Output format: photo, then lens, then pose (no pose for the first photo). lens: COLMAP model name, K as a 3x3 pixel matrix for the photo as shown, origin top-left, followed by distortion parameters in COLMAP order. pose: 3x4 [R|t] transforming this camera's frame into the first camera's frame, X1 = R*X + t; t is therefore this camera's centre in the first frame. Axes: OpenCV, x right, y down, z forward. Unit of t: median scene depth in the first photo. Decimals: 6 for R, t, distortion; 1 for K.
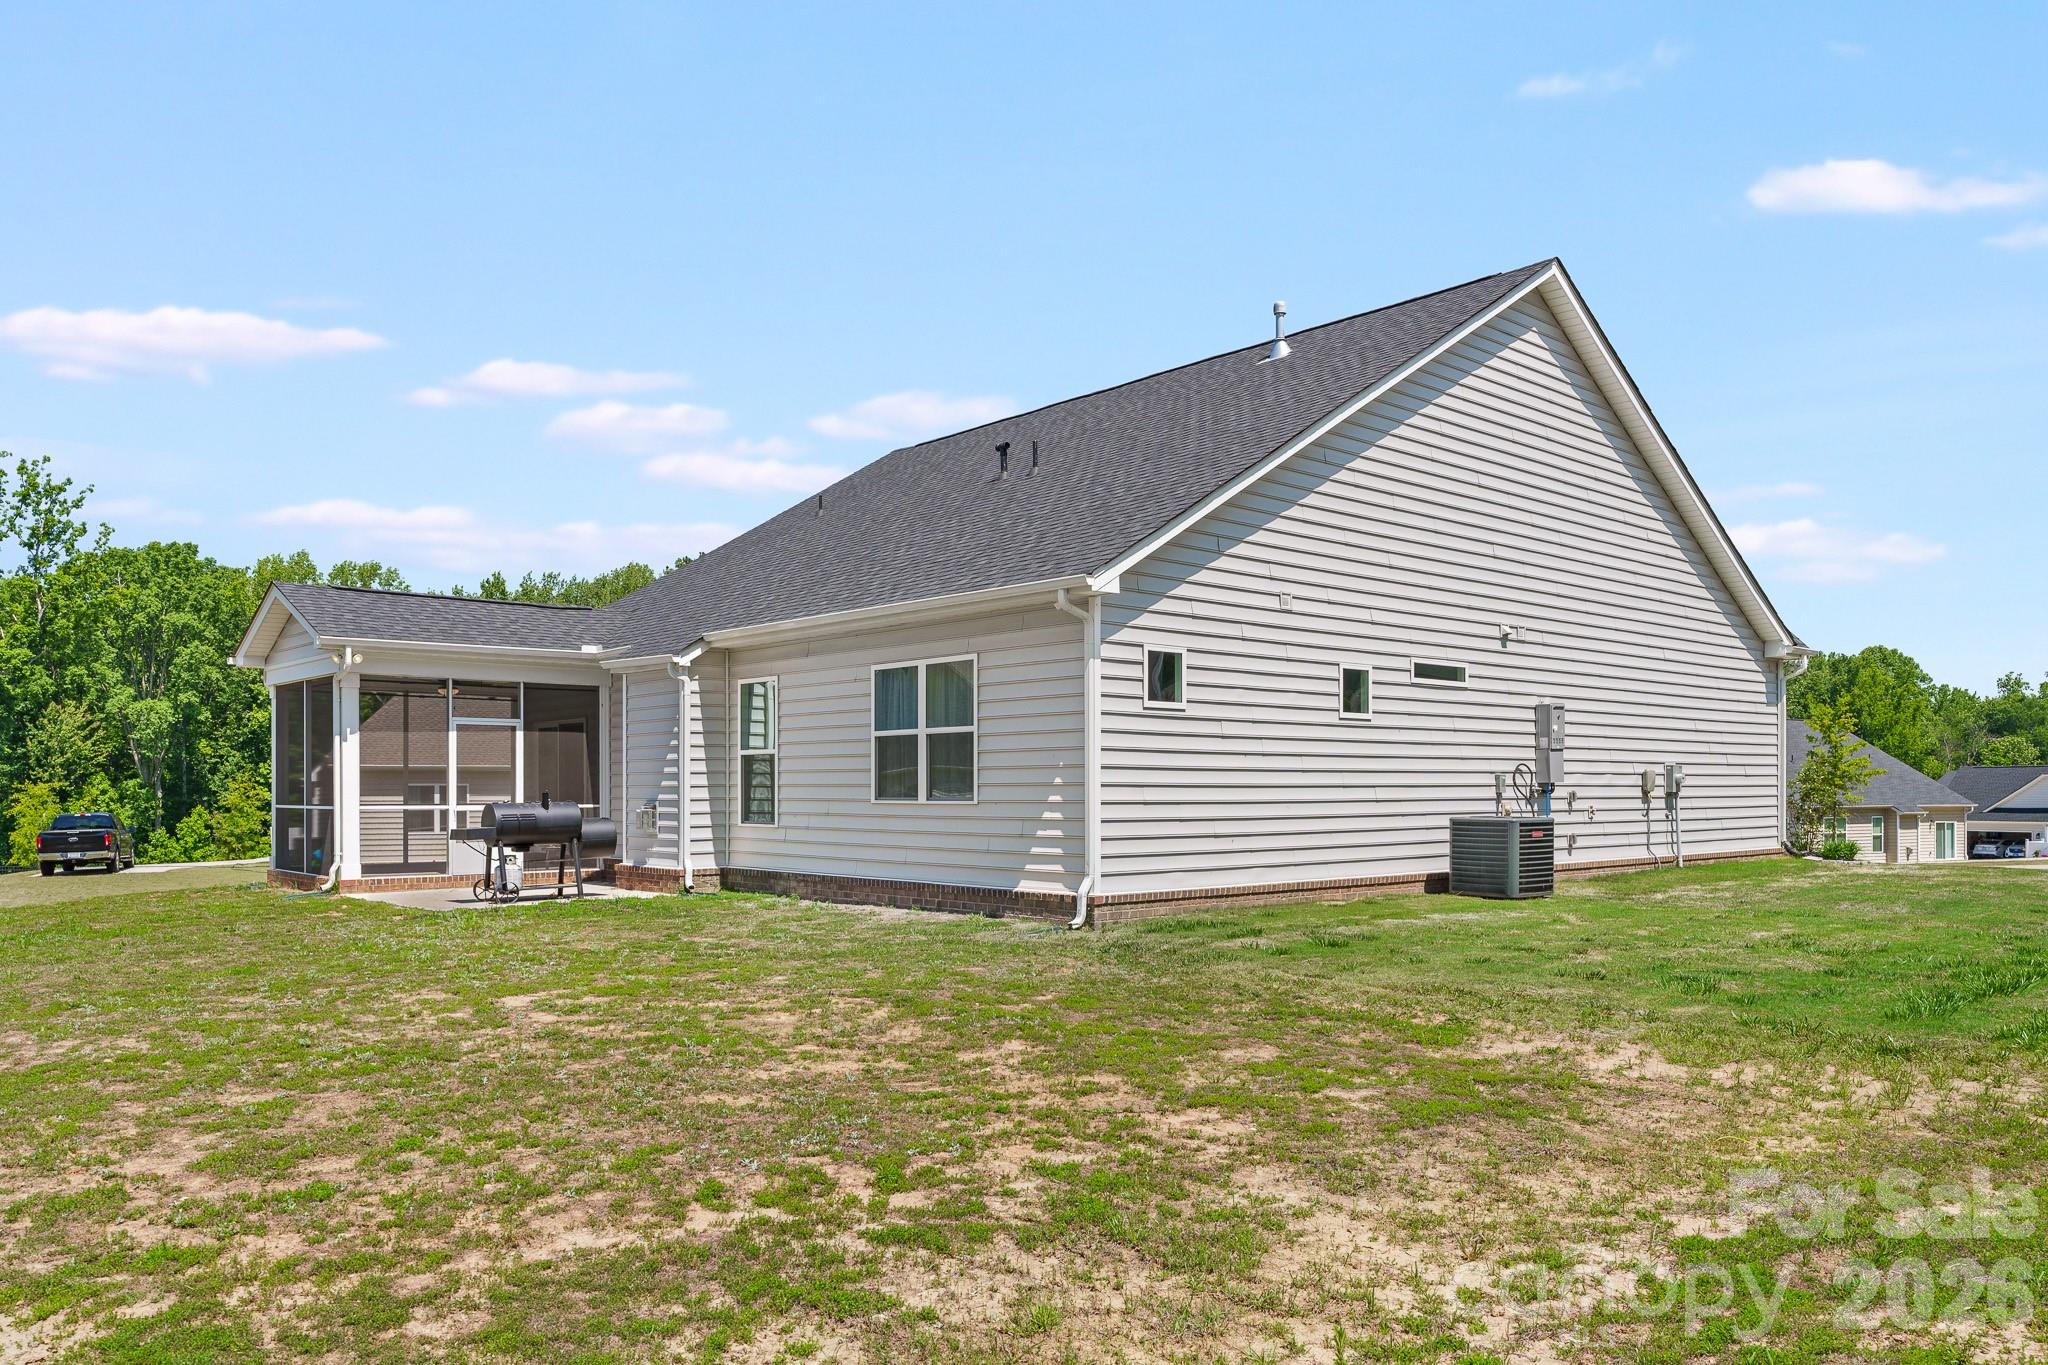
lens RADIAL K [[1460.1, 0, 1029.4], [0, 1460.1, 768.9], [0, 0, 1]] dist [-0.011529, -0.000818]
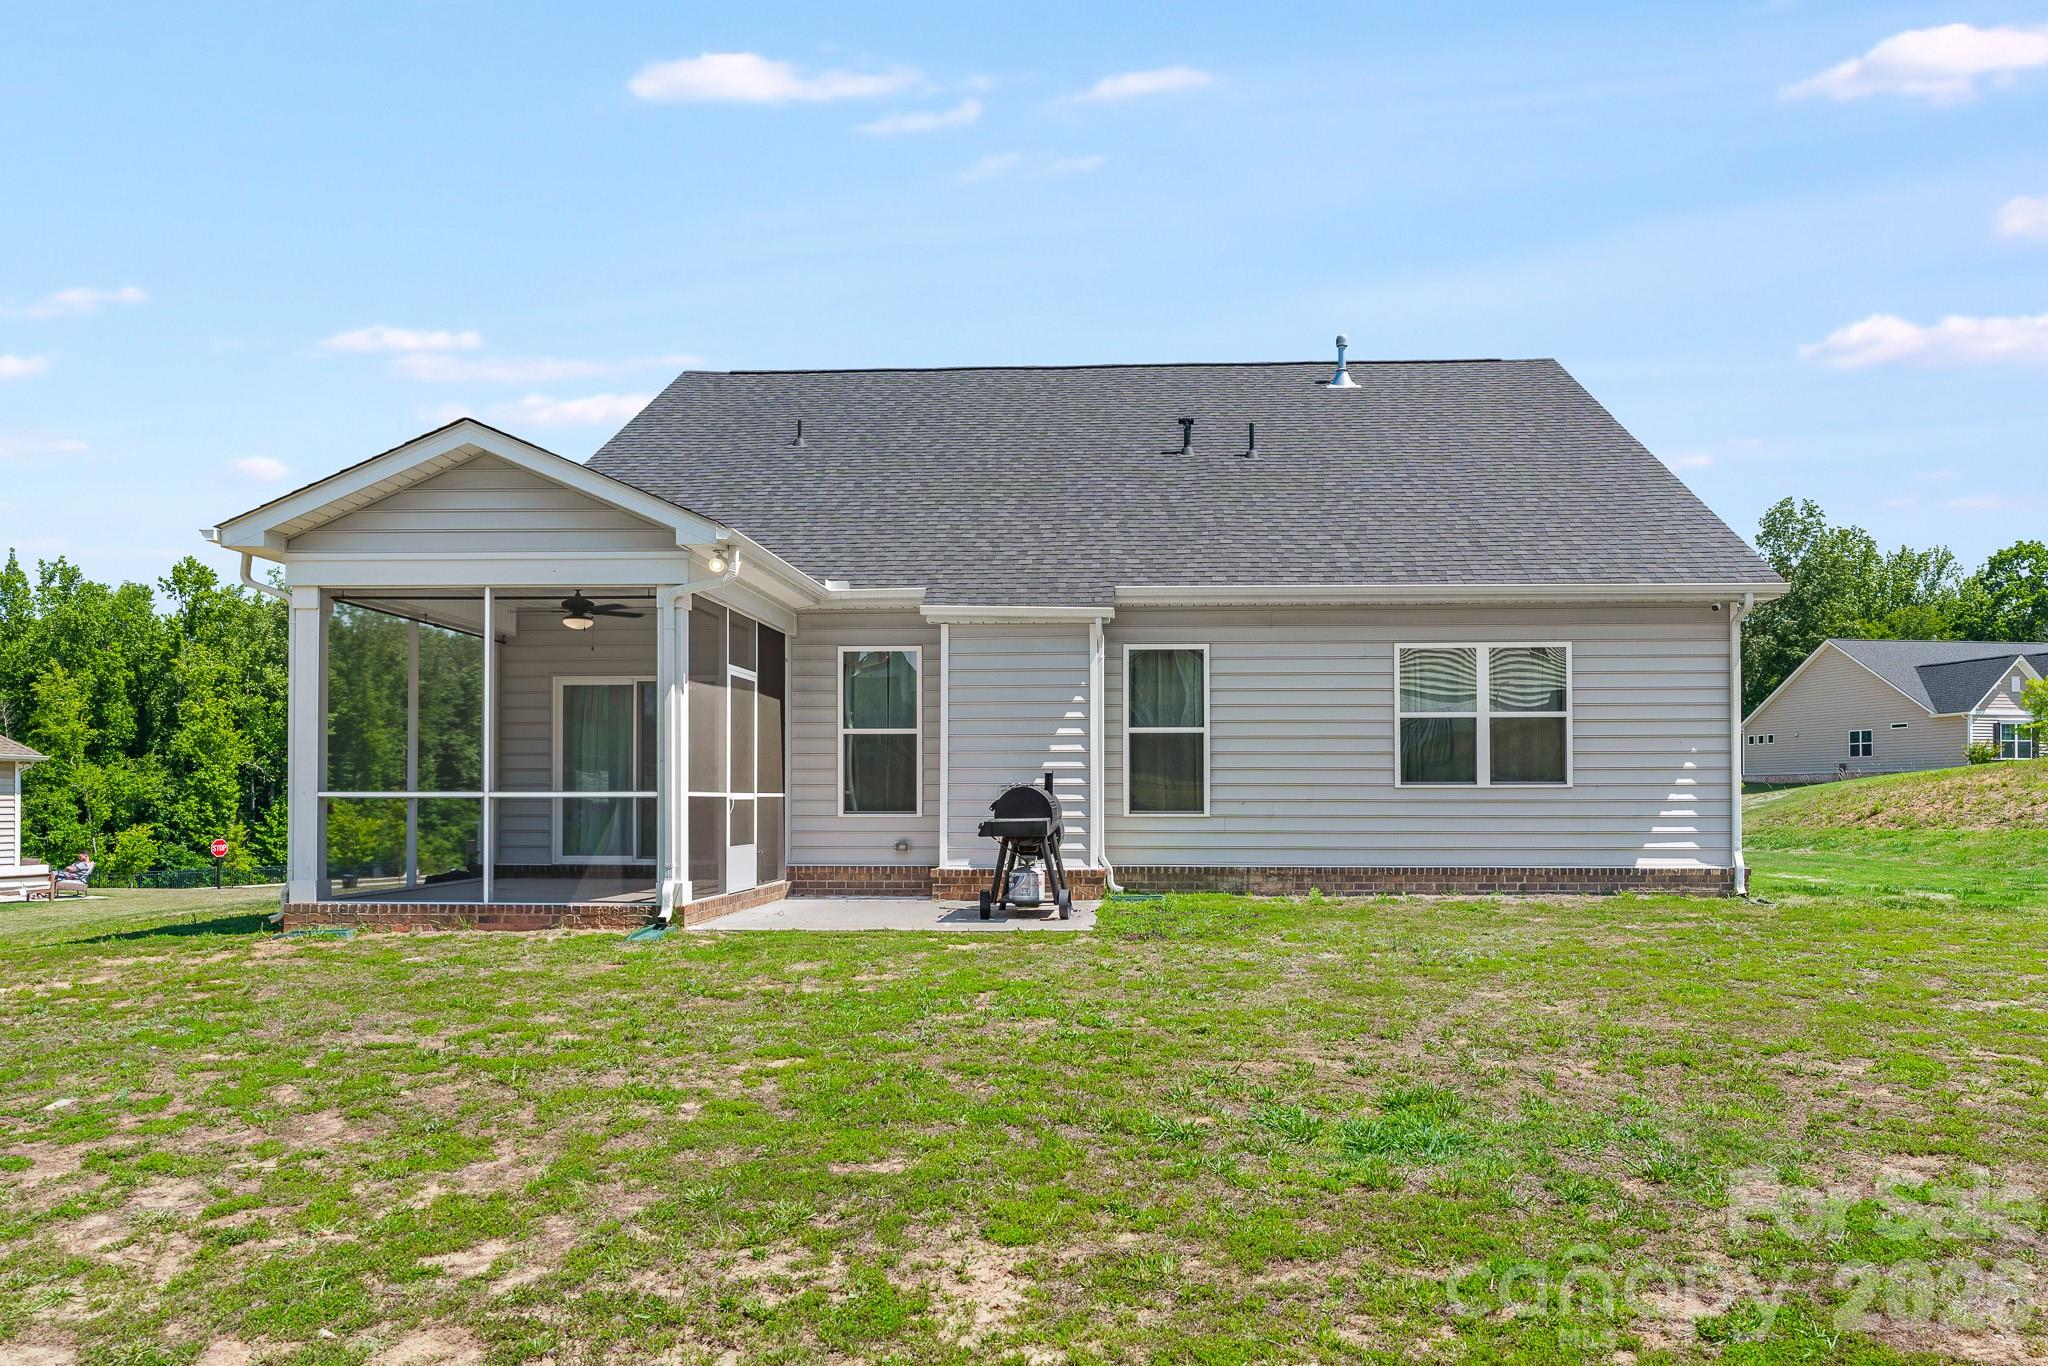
lens RADIAL K [[1460.1, 0, 1029.4], [0, 1460.1, 769.4], [0, 0, 1]] dist [-0.011529, -0.000818]
pose [[0.714504, 0.012376, 0.699522, -0.970030], [-0.010173, 0.999922, -0.007300, 0.021396], [-0.699557, -0.001900, 0.714574, 0.498405]]
